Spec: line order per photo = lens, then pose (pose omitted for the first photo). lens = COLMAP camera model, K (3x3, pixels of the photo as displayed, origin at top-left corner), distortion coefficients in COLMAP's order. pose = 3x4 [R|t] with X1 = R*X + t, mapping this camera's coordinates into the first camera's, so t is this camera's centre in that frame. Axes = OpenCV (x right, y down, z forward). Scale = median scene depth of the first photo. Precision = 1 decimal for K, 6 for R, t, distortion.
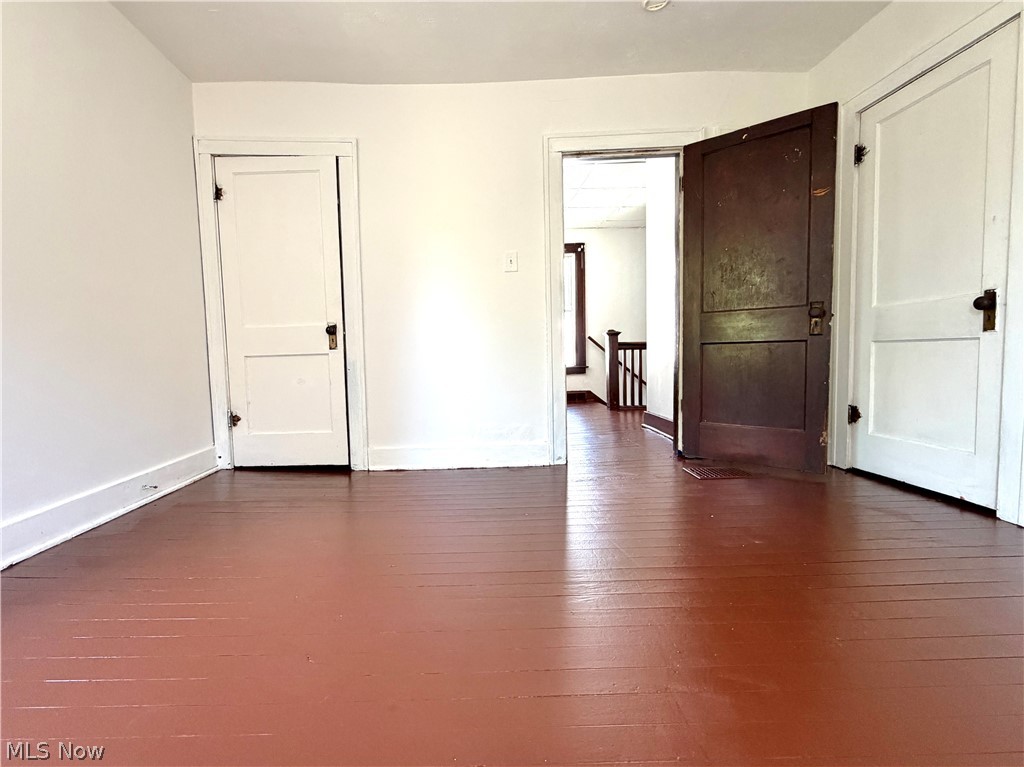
lens RADIAL K [[443.3, 0, 512.0], [0, 443.3, 383.5], [0, 0, 1]] dist [-0.000192, -0.000170]
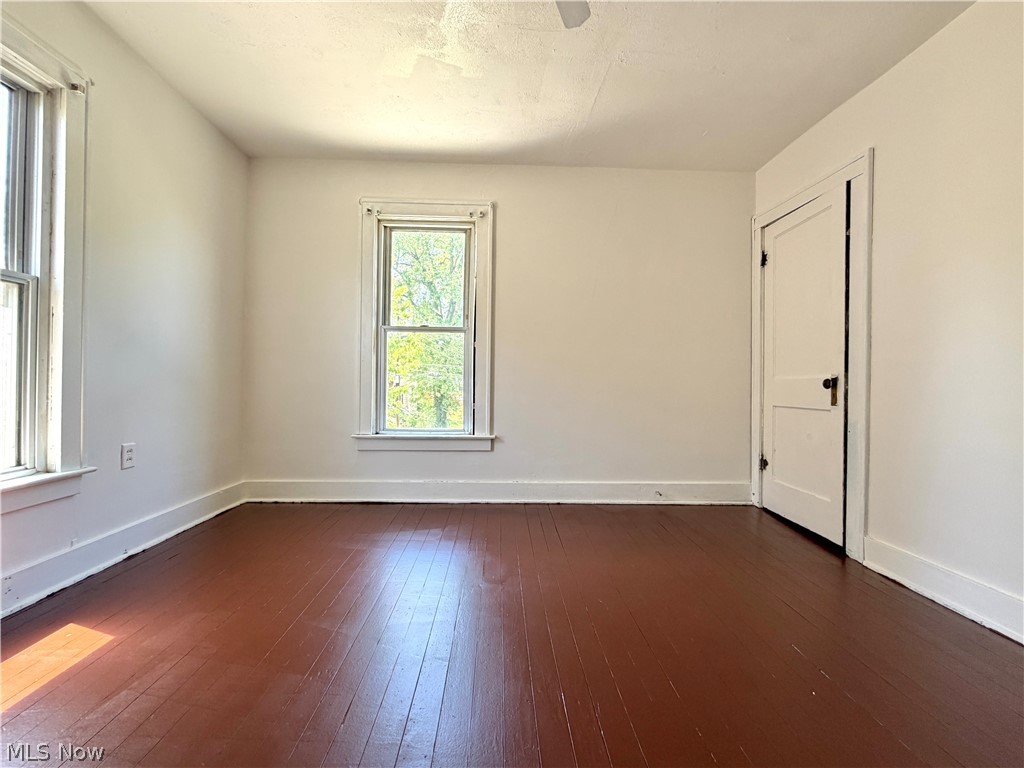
lens RADIAL K [[443.3, 0, 512.0], [0, 443.3, 384.0], [0, 0, 1]] dist [-0.000192, -0.000170]
pose [[0.026779, 0.030285, -0.999183, 0.429682], [-0.095803, 0.995018, 0.027592, -0.081303], [0.995040, 0.094985, 0.029547, 0.345405]]
